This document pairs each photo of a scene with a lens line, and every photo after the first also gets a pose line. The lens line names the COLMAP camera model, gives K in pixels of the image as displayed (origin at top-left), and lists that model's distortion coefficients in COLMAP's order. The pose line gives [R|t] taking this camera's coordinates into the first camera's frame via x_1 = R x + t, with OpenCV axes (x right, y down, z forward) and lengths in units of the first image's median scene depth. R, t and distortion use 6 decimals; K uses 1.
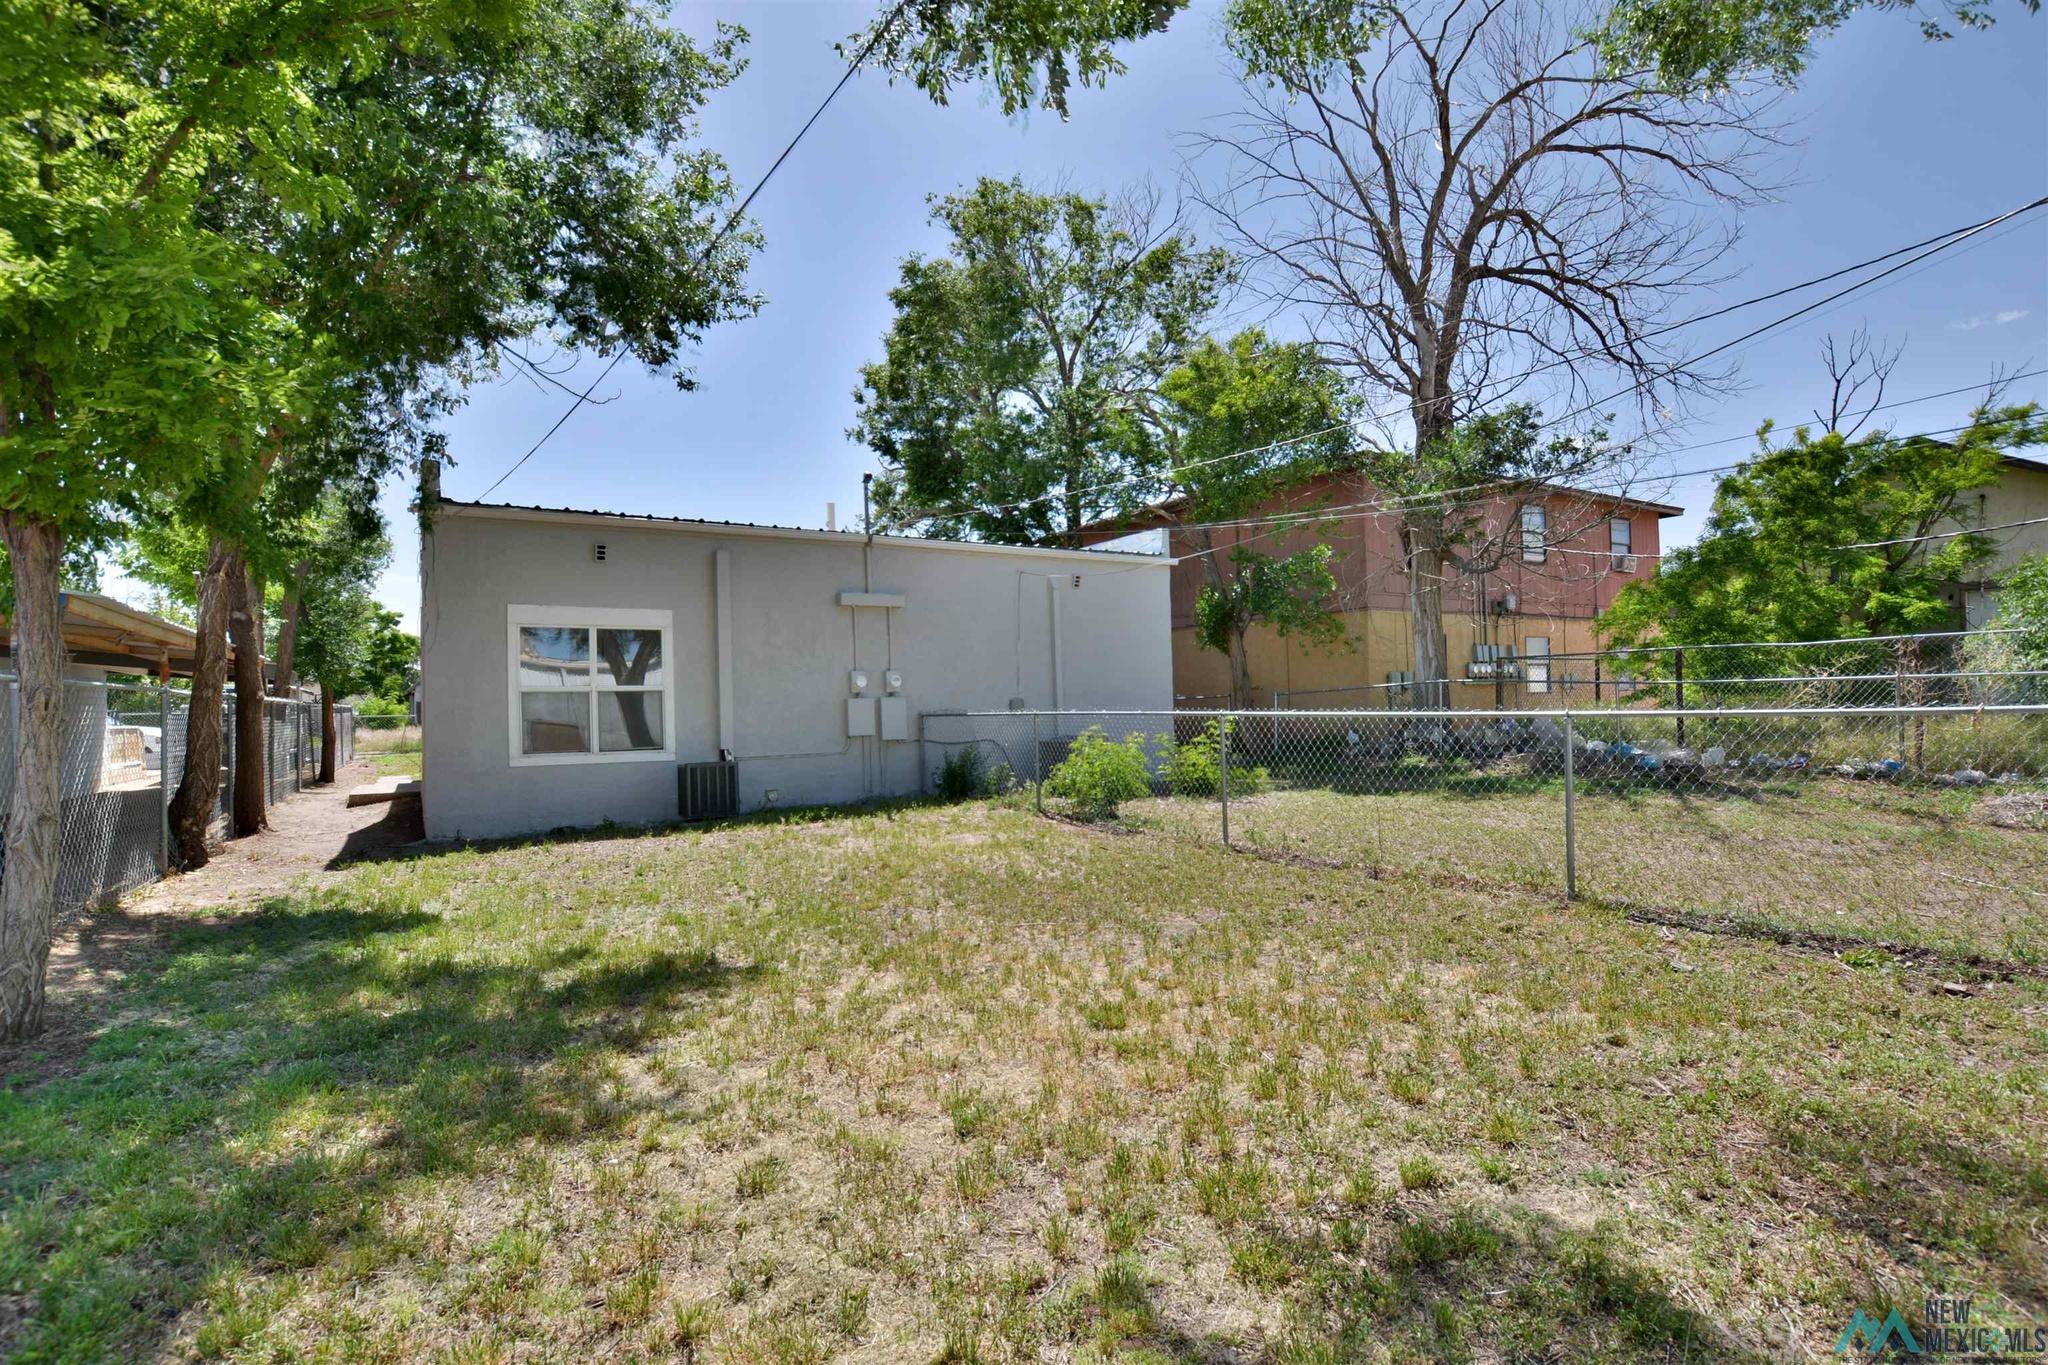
lens RADIAL K [[972.9, 0, 1025.9], [0, 972.9, 682.6], [0, 0, 1]] dist [-0.025294, 0.001398]
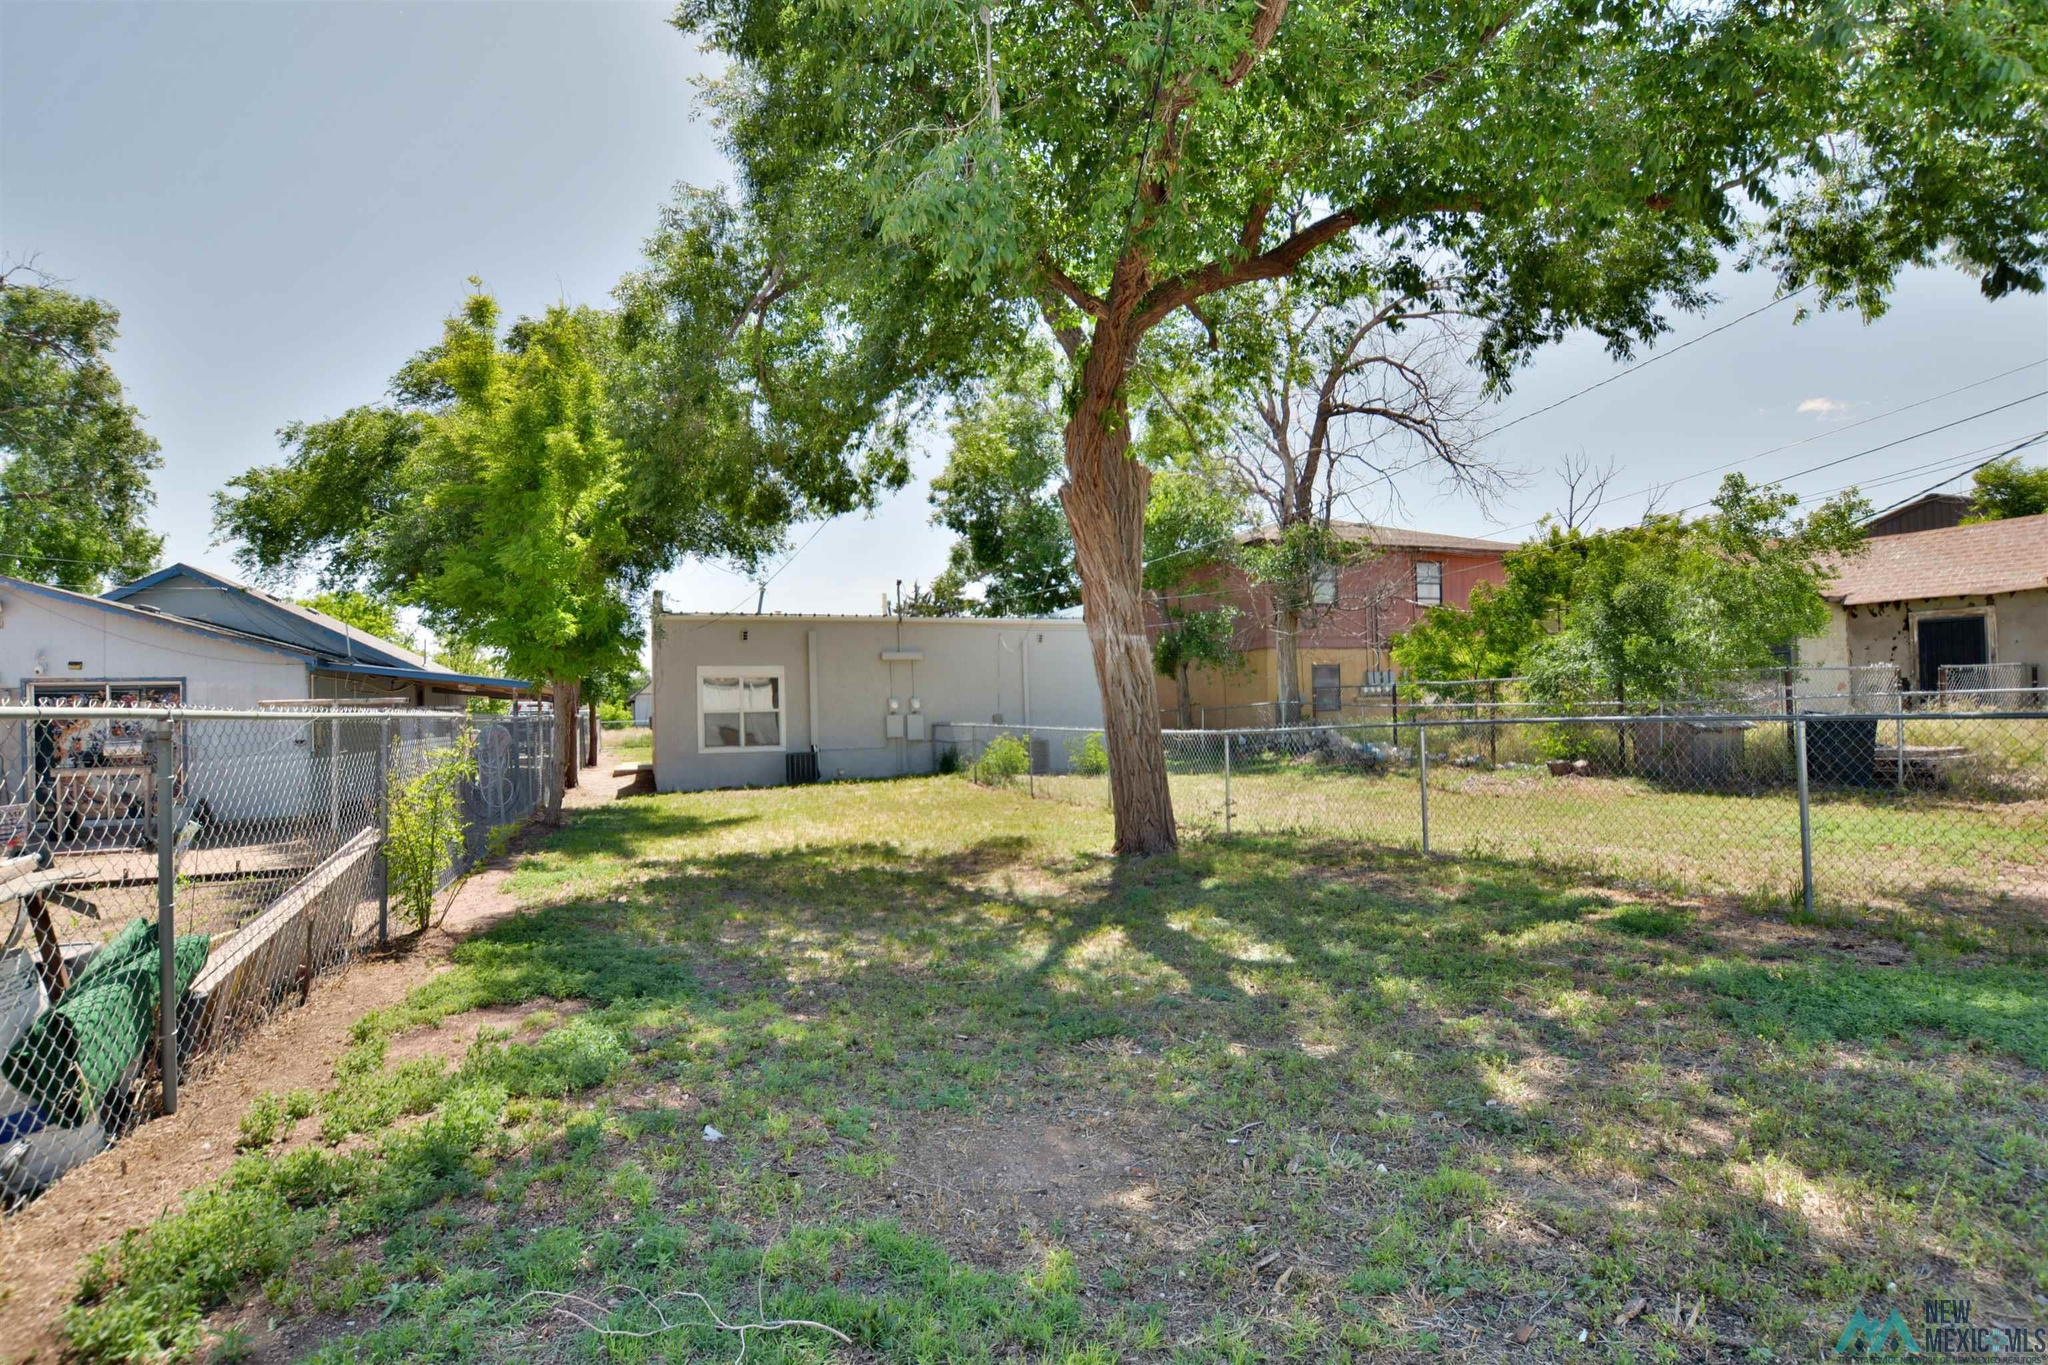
lens RADIAL K [[972.9, 0, 1022.4], [0, 972.9, 685.9], [0, 0, 1]] dist [-0.025294, 0.001398]
pose [[0.983932, -0.003889, -0.178503, 0.298630], [0.004414, 0.999987, 0.002542, -0.031737], [0.178490, -0.003289, 0.983936, -0.524519]]
